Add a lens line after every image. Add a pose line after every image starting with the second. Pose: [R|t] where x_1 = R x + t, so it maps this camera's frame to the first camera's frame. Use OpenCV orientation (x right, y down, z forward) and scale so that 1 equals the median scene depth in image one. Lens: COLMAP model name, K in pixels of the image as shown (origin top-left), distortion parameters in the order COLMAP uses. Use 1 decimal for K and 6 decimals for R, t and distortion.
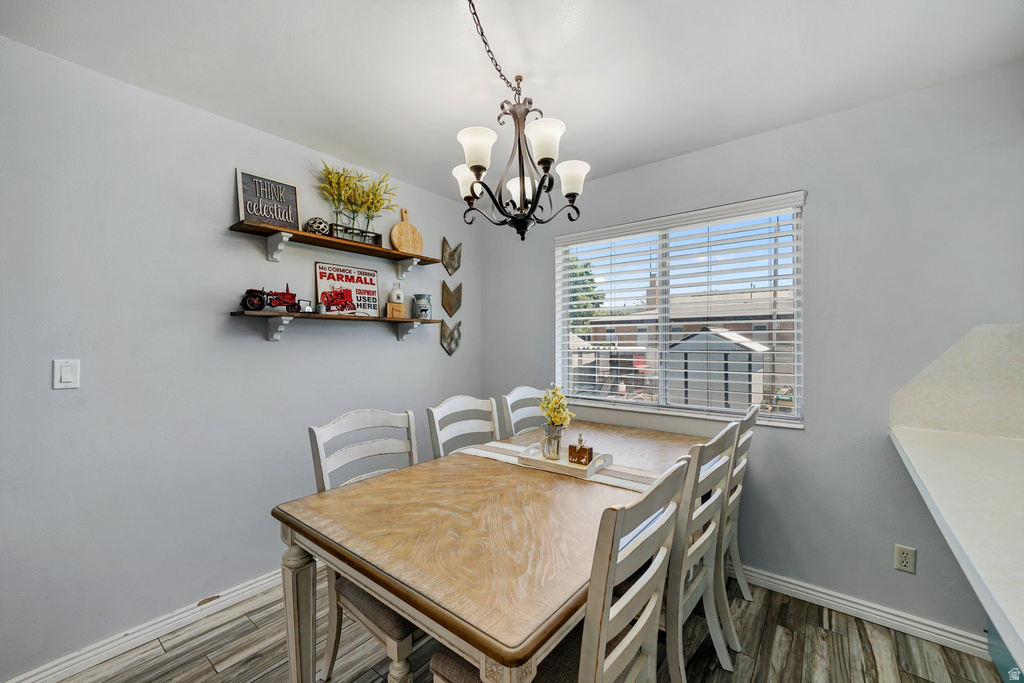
lens RADIAL K [[406.4, 0, 515.2], [0, 406.4, 345.0], [0, 0, 1]] dist [-0.009221, 0.002524]
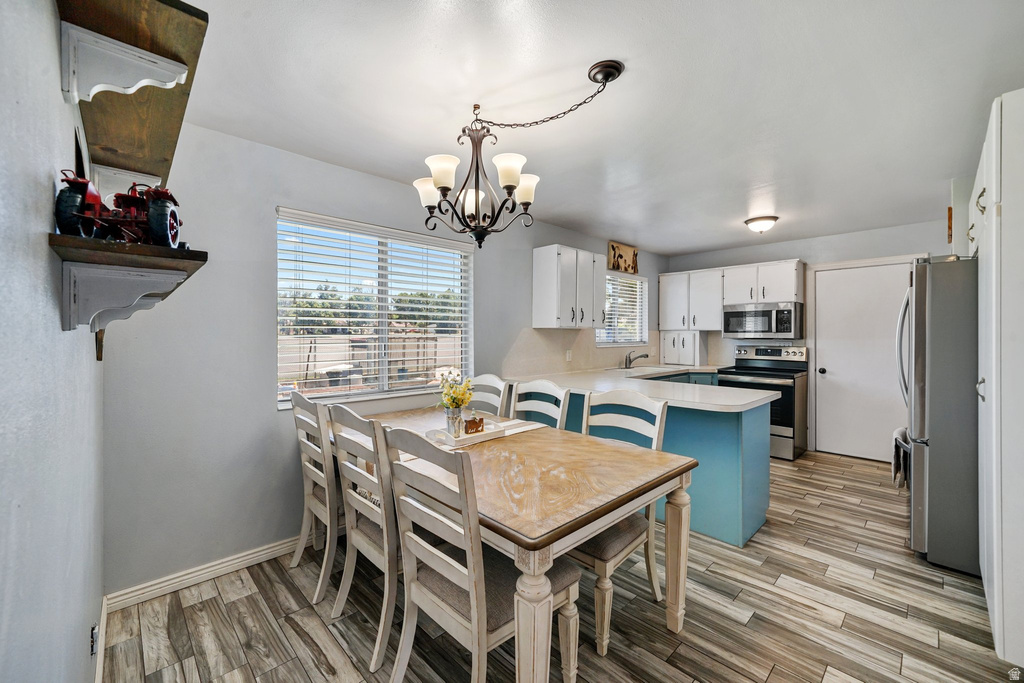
lens RADIAL K [[406.4, 0, 511.3], [0, 406.4, 334.5], [0, 0, 1]] dist [-0.009221, 0.002524]
pose [[0.145761, 0.002198, 0.989317, -0.944136], [-0.000590, 0.999998, -0.002135, -0.007006], [-0.989320, -0.000273, 0.145762, 0.622938]]
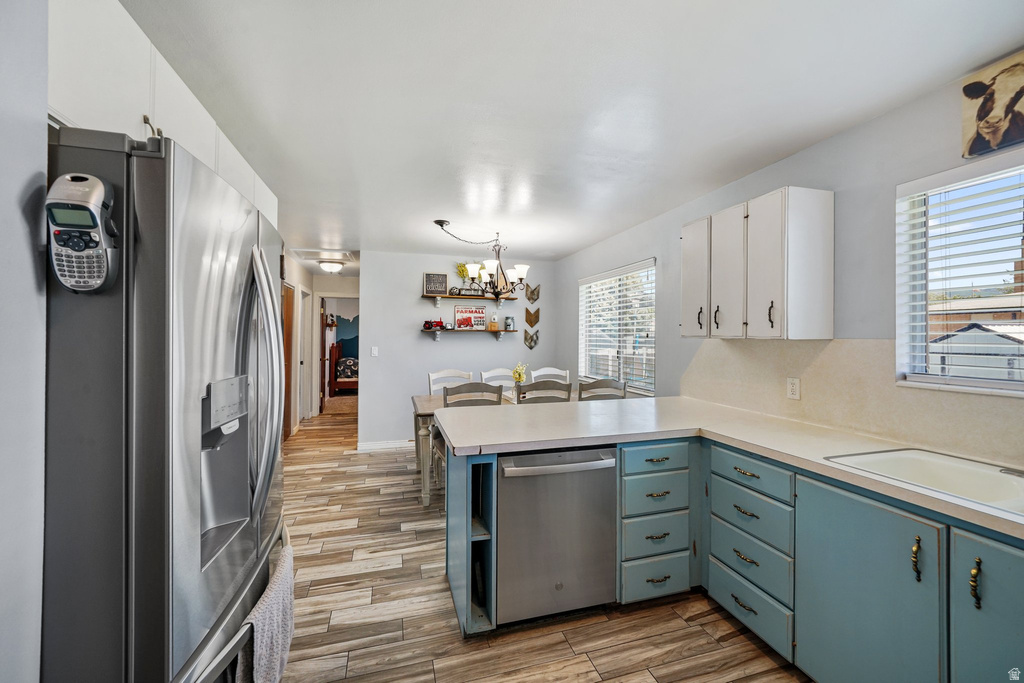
lens RADIAL K [[406.4, 0, 509.9], [0, 406.4, 335.4], [0, 0, 1]] dist [-0.009221, 0.002524]
pose [[0.817964, 0.006100, -0.575236, 1.025369], [-0.011200, 0.999923, -0.005323, -0.034379], [0.575160, 0.010797, 0.817970, -0.638178]]
